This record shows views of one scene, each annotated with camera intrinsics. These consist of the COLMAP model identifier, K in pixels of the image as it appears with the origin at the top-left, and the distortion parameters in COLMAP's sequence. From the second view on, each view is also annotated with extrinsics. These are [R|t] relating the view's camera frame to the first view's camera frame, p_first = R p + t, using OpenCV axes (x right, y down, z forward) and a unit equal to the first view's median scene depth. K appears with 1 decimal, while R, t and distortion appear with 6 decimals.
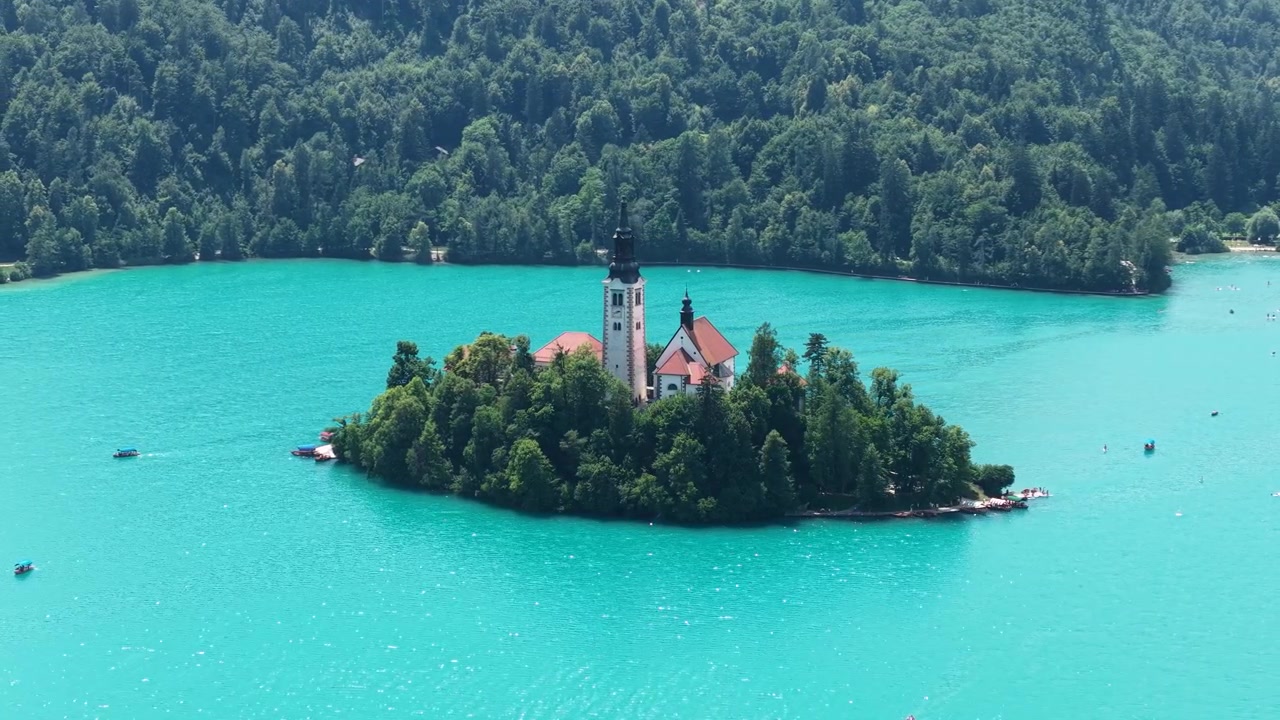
lens RADIAL K [[2920.5, 0, 640.0], [0, 2920.5, 360.0], [0, 0, 1]] dist [0.054091, 0.186533]
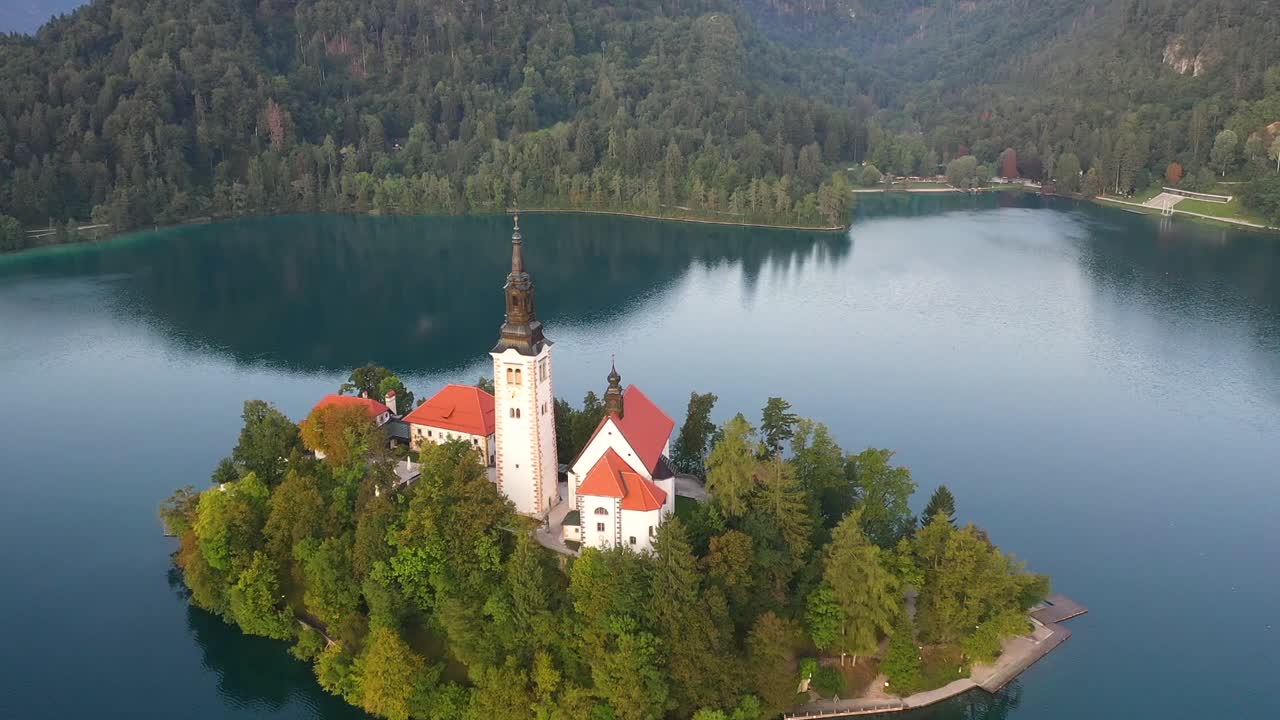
lens RADIAL K [[1001.2, 0, 640.0], [0, 1001.2, 360.0], [0, 0, 1]] dist [-0.005554, 0.004354]
pose [[0.991718, -0.041359, 0.121591, -0.003927], [0.022932, 0.988539, 0.149211, -0.035036], [-0.126369, -0.145187, 0.981301, 0.448882]]
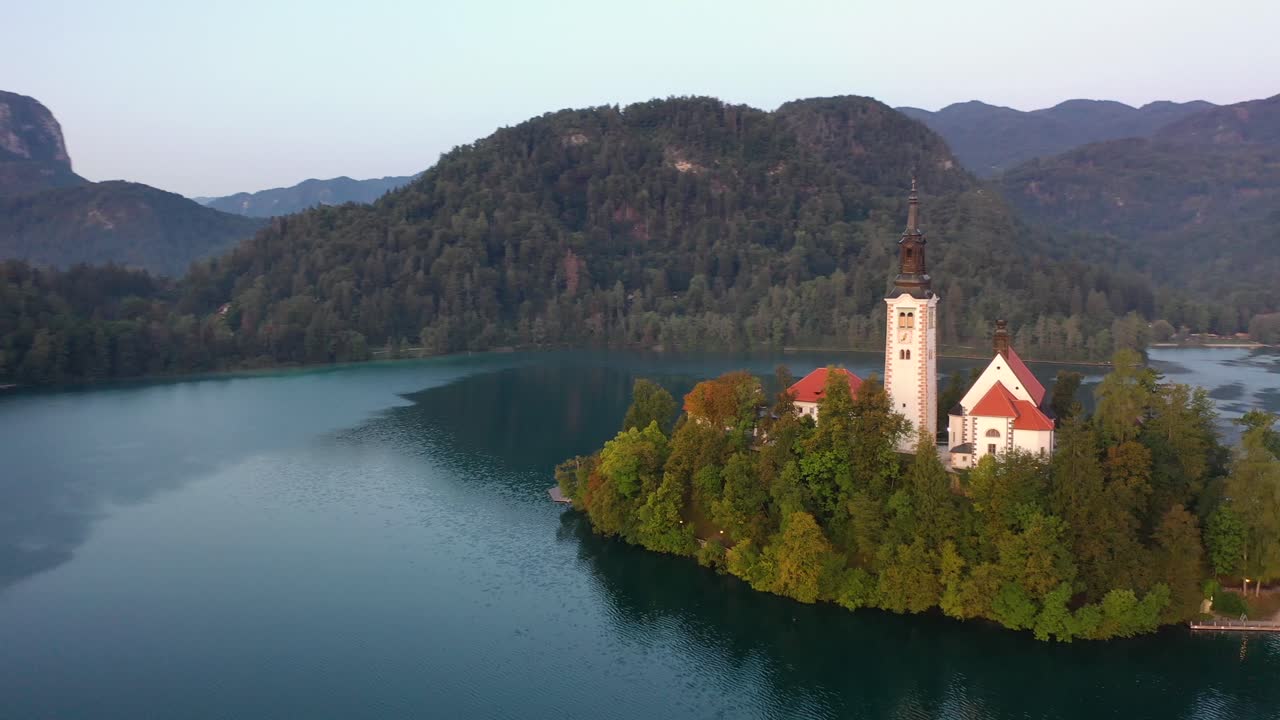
lens RADIAL K [[1022.5, 0, 643.1], [0, 1022.5, 357.0], [0, 0, 1]] dist [-0.011336, 0.000126]
pose [[0.994985, 0.005149, -0.099890, -0.029573], [-0.010518, 0.998523, -0.053294, 0.002682], [0.099468, 0.054077, 0.993570, 0.425387]]
